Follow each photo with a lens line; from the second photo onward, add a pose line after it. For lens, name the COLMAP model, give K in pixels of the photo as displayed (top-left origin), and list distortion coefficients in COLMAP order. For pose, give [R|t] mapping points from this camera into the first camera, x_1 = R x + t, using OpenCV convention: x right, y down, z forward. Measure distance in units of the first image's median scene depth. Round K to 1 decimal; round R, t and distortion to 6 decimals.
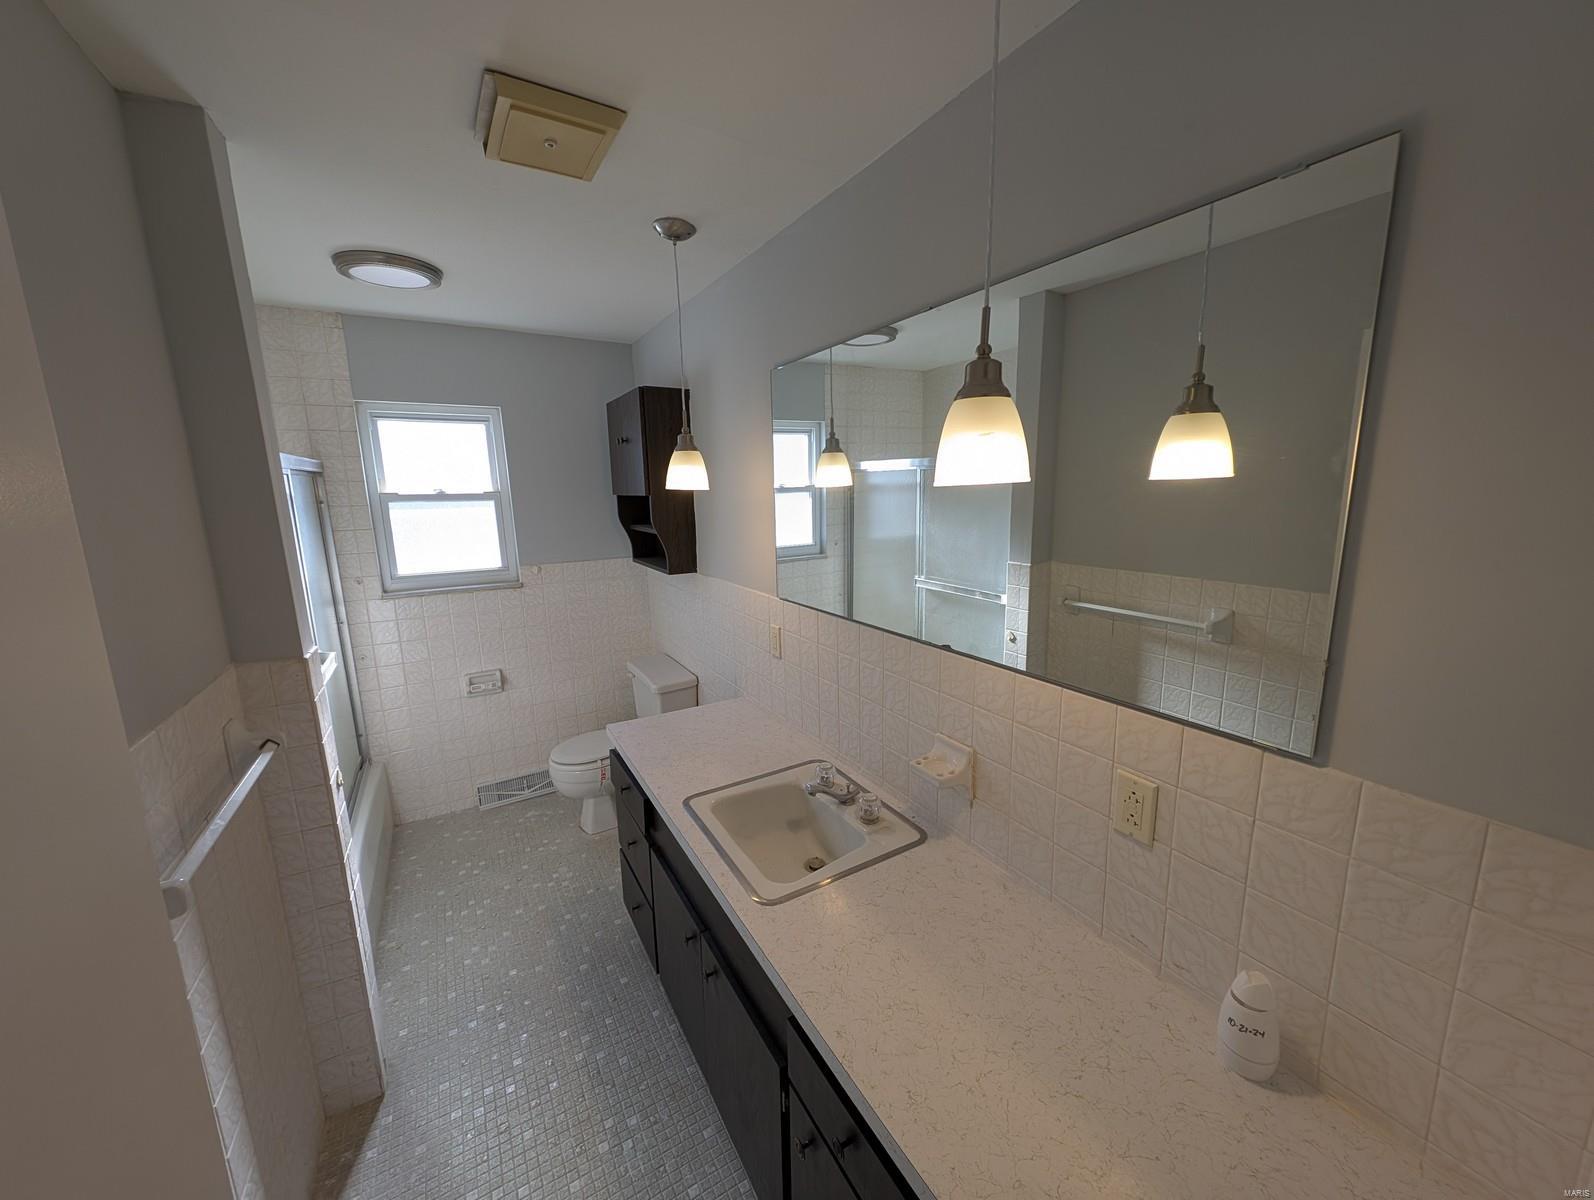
lens RADIAL K [[593.2, 0, 799.5], [0, 593.2, 598.5], [0, 0, 1]] dist [0.020052, -0.007480]
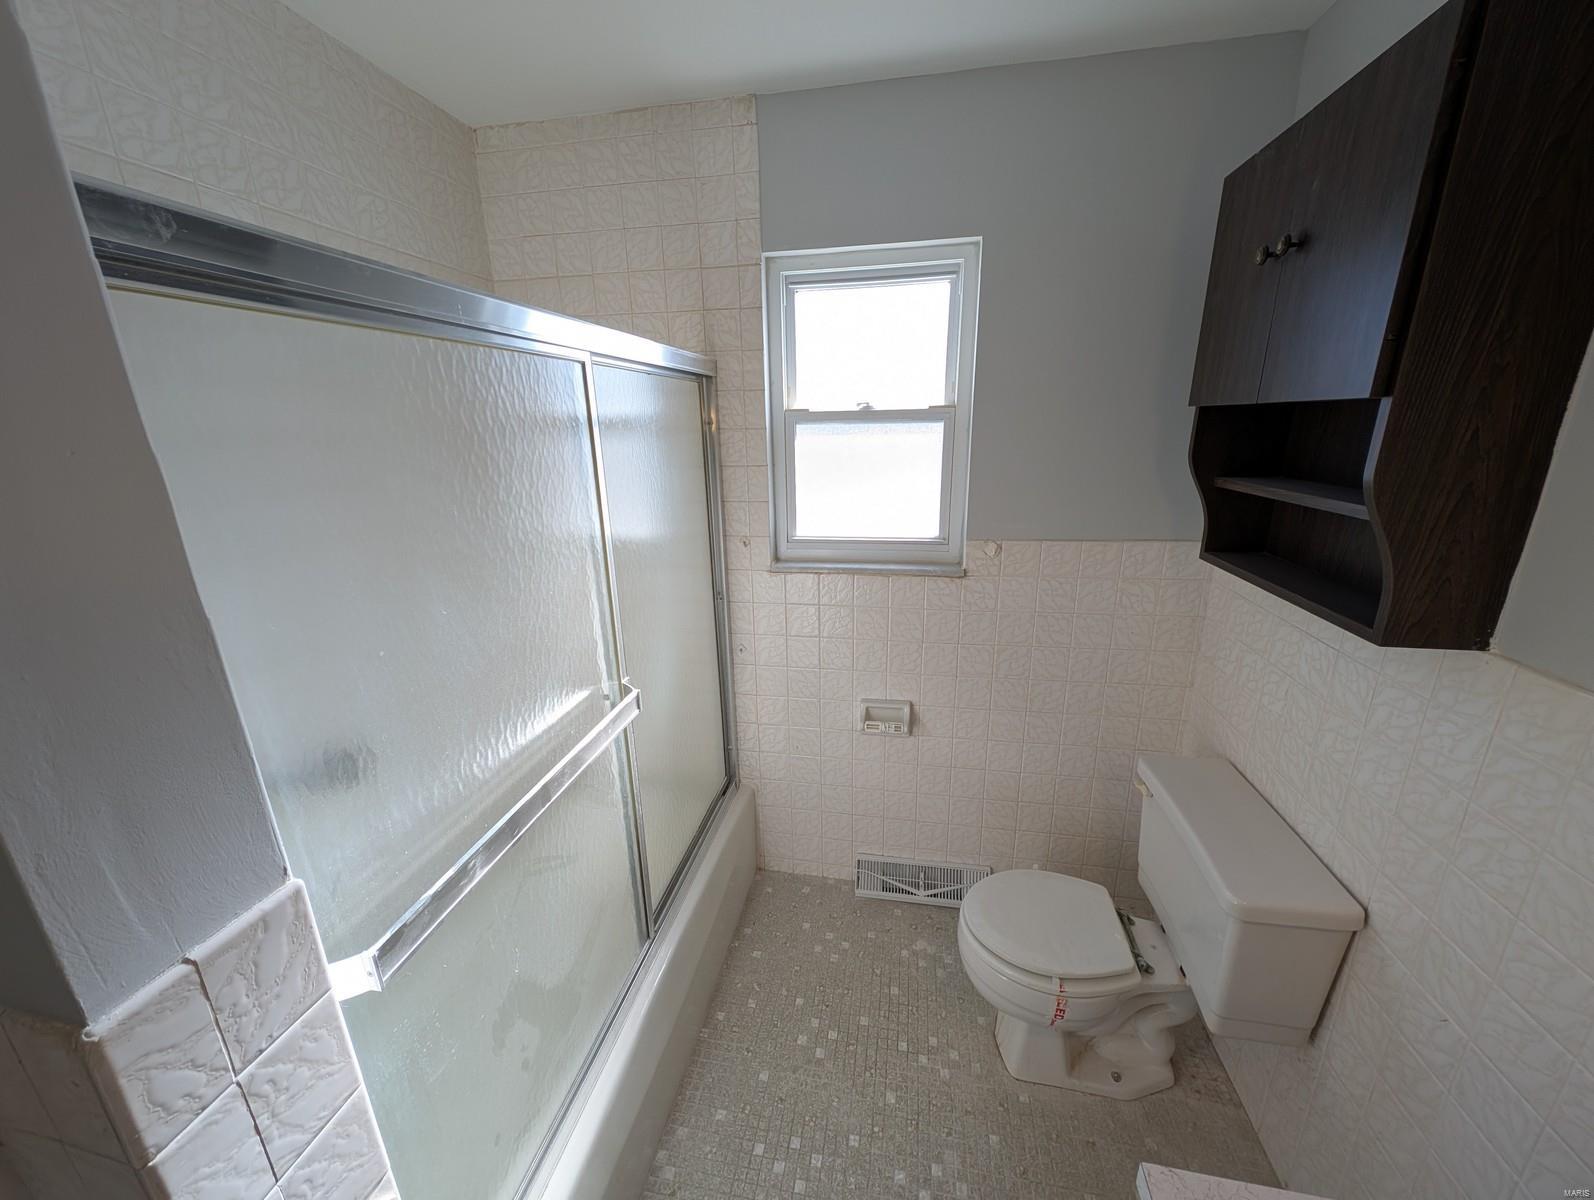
lens RADIAL K [[593.2, 0, 799.5], [0, 593.2, 598.5], [0, 0, 1]] dist [0.020052, -0.007480]
pose [[0.750980, 0.188631, -0.632809, -0.232401], [-0.114665, 0.981023, 0.156351, -0.074150], [0.650293, -0.044855, 0.758358, 0.489328]]
